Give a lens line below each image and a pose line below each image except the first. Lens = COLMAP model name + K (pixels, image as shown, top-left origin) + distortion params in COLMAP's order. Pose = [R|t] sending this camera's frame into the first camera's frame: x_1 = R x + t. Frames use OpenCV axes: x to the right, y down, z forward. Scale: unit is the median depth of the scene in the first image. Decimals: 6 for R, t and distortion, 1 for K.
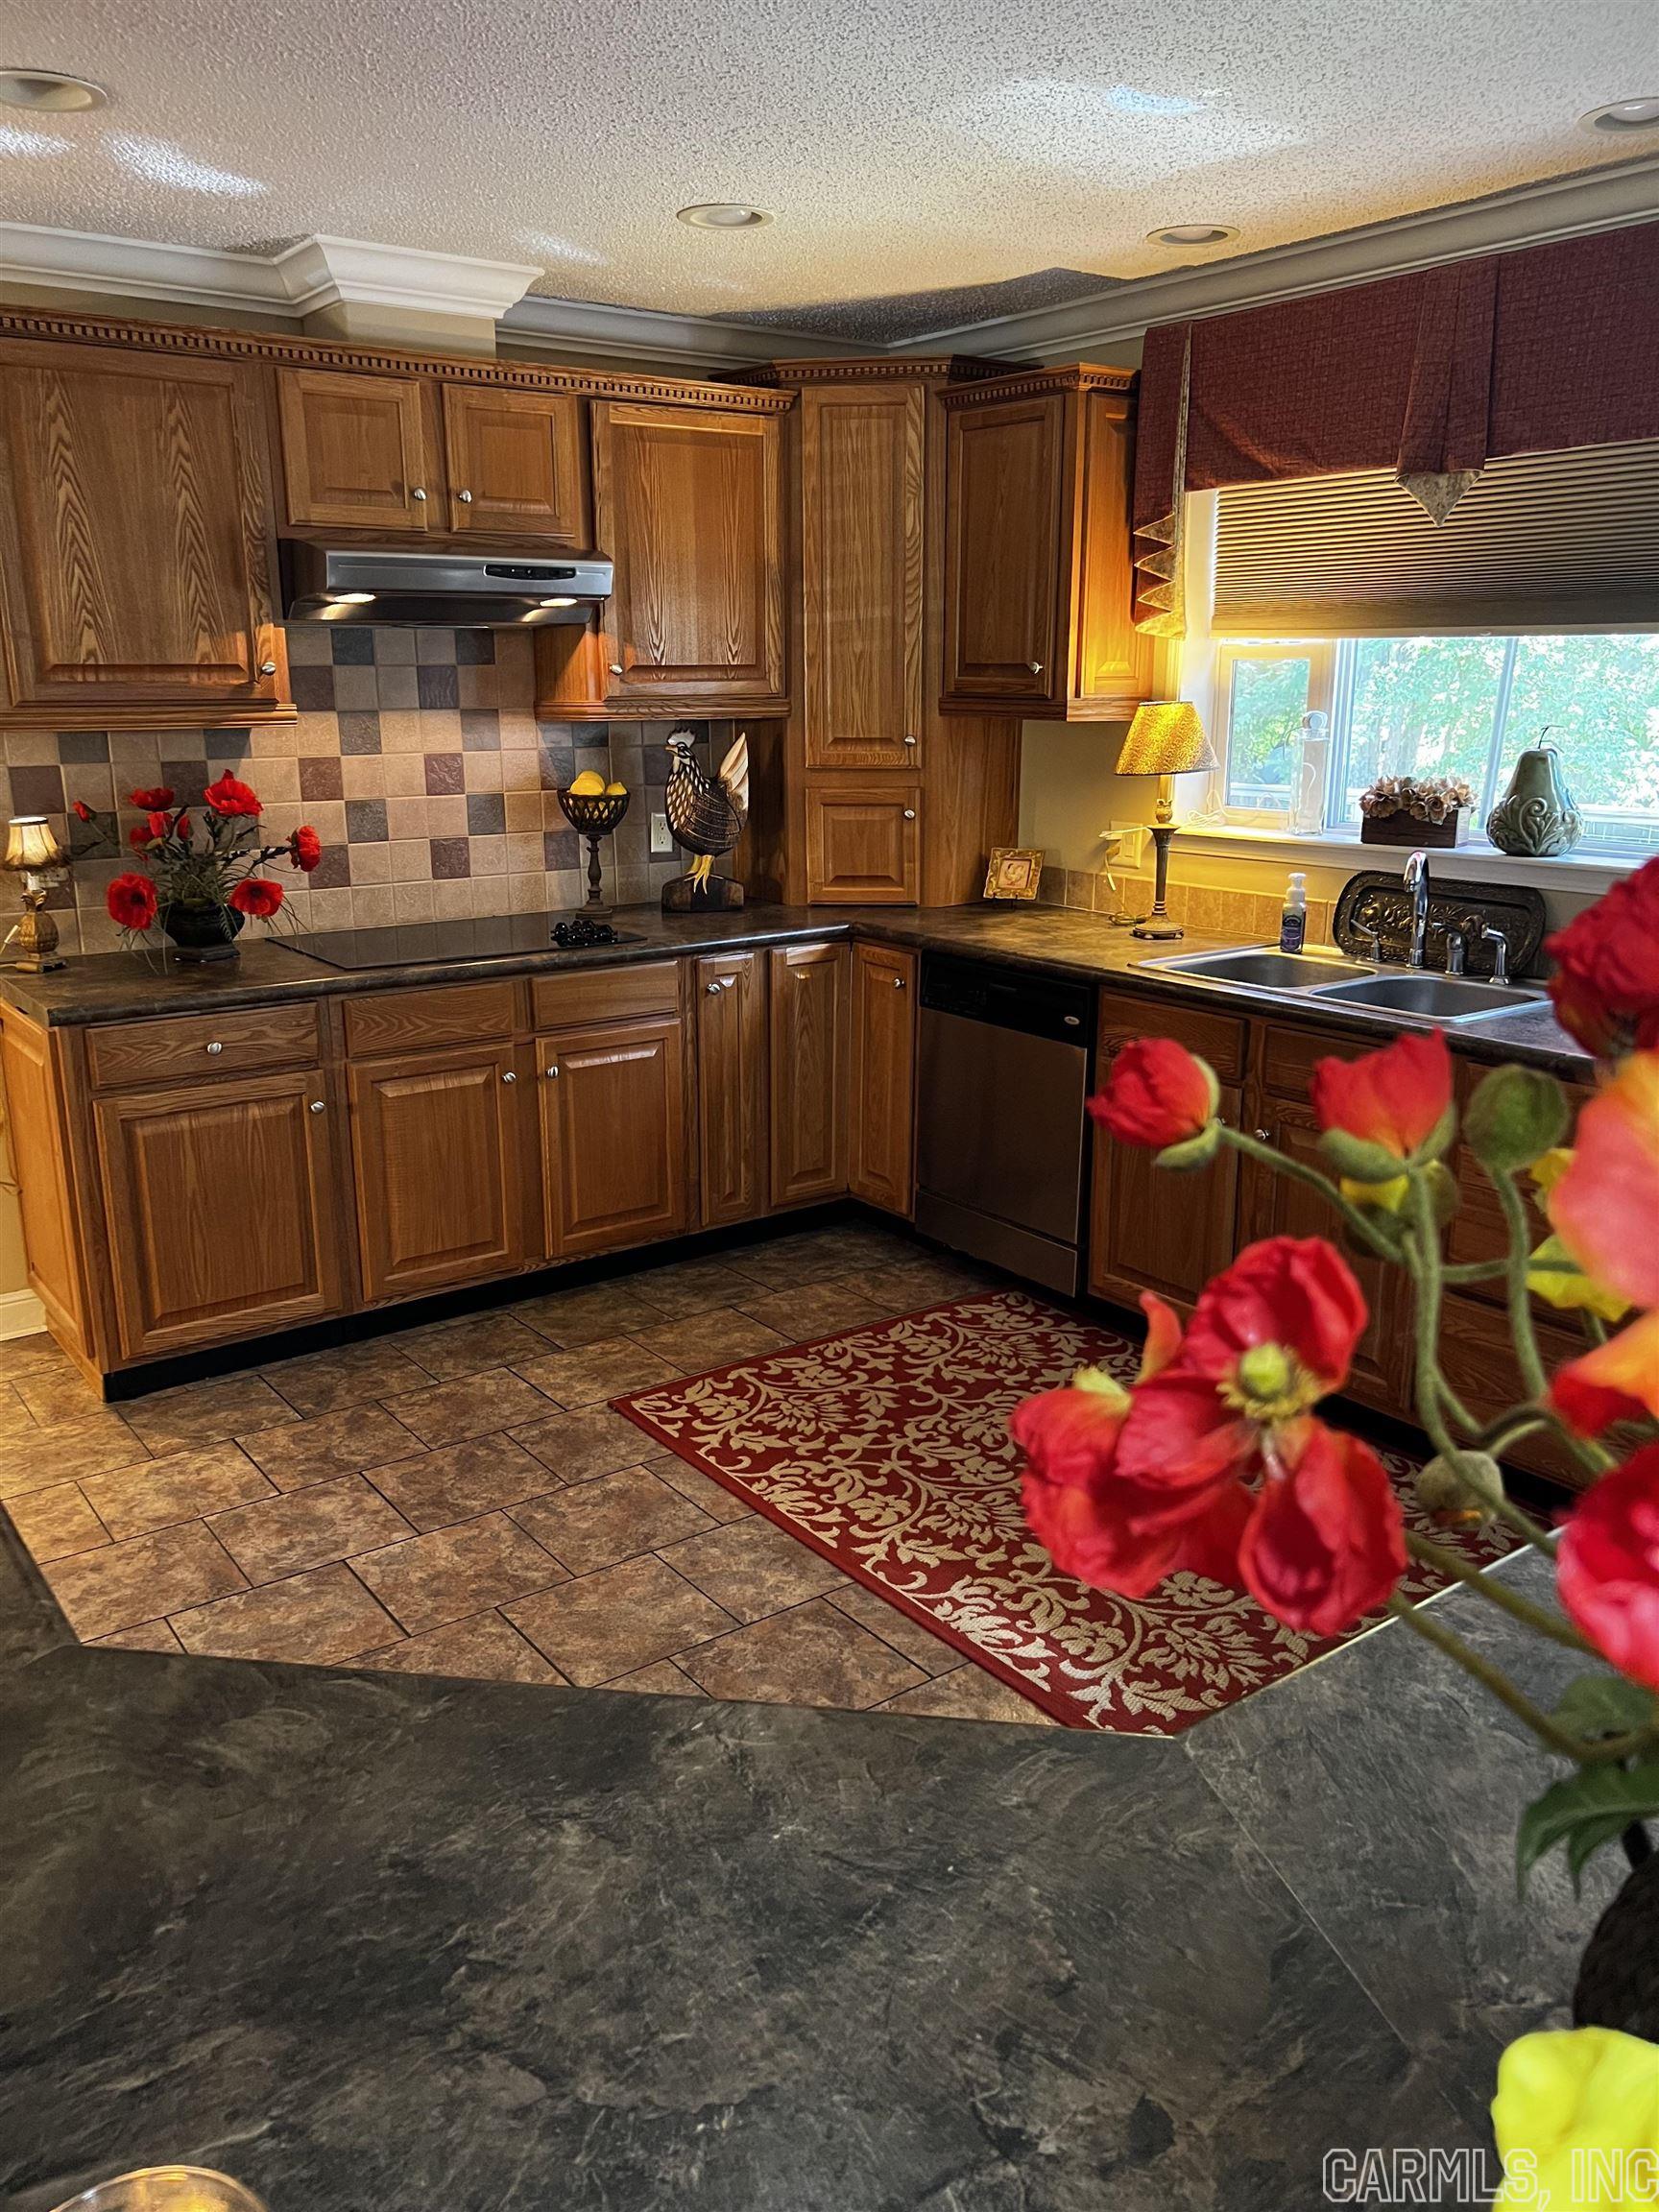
lens RADIAL K [[1674.3, 0, 826.3], [0, 1674.3, 1131.0], [0, 0, 1]] dist [0.061315, -0.079672]
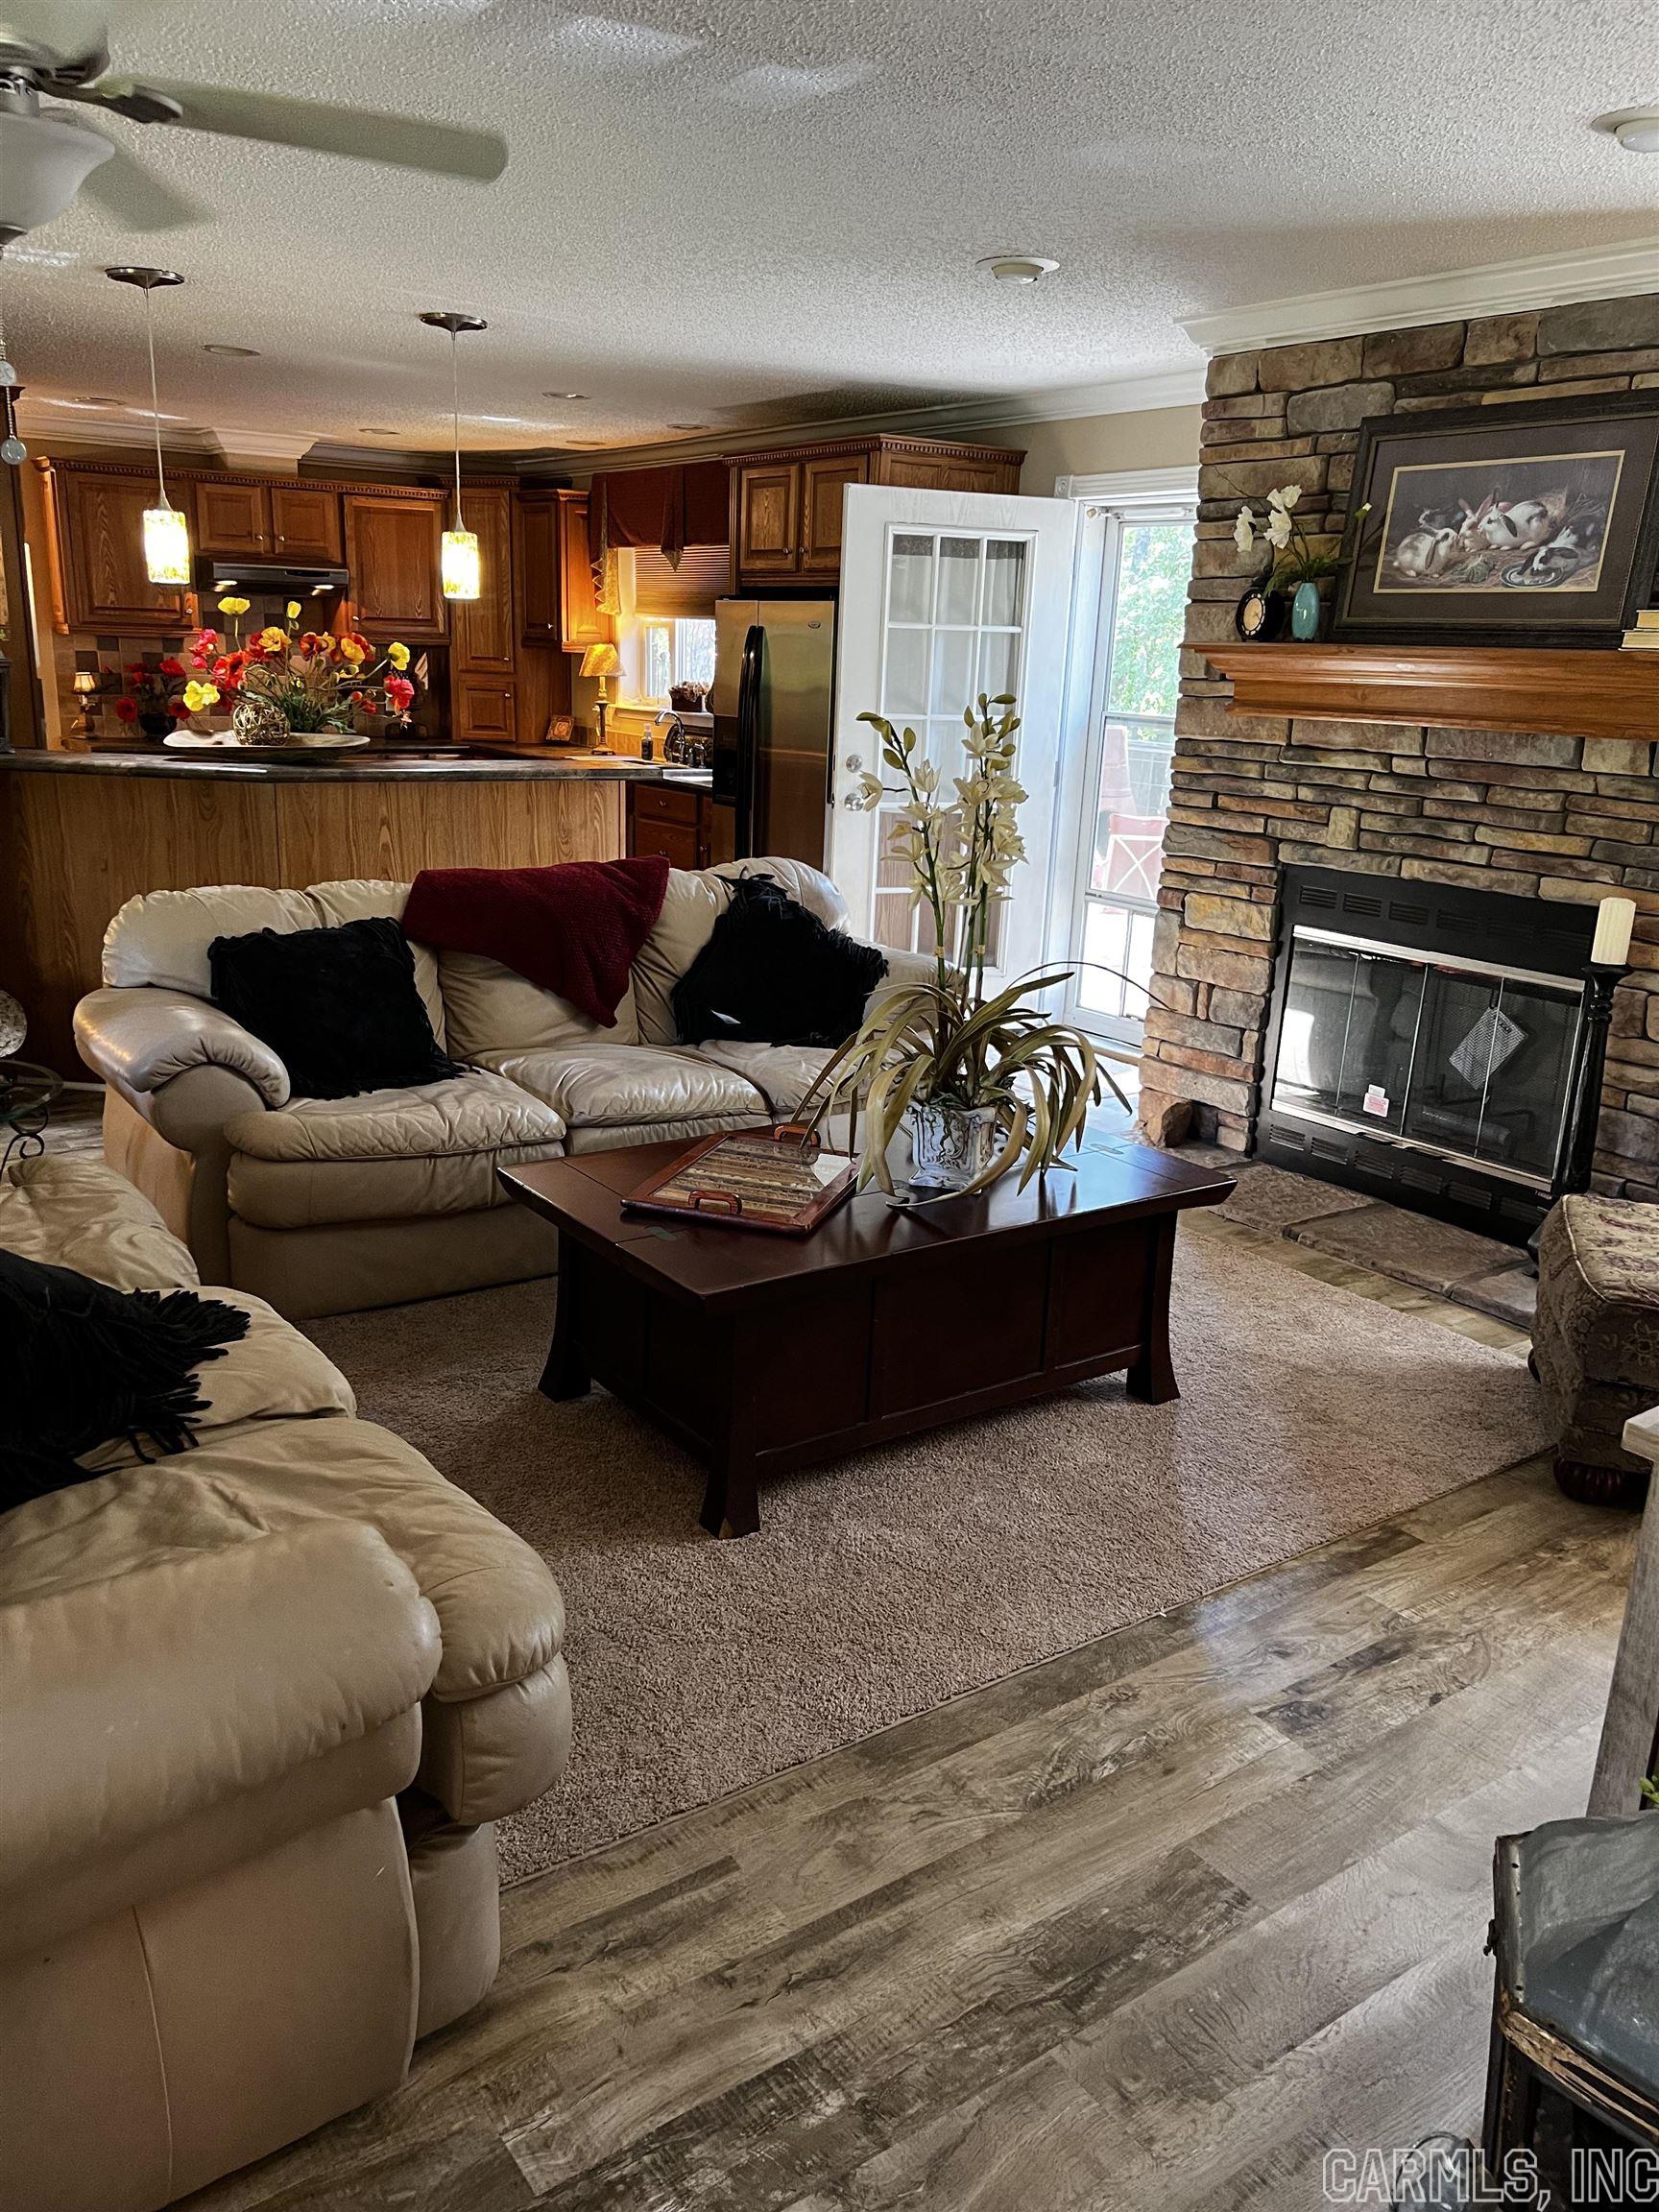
lens RADIAL K [[1662.8, 0, 808.2], [0, 1662.8, 1127.5], [0, 0, 1]] dist [0.053540, -0.058127]
pose [[0.998775, 0.044787, -0.021042, 0.529104], [-0.044393, 0.998837, 0.018819, 0.310763], [0.021860, -0.017862, 0.999601, -1.143608]]
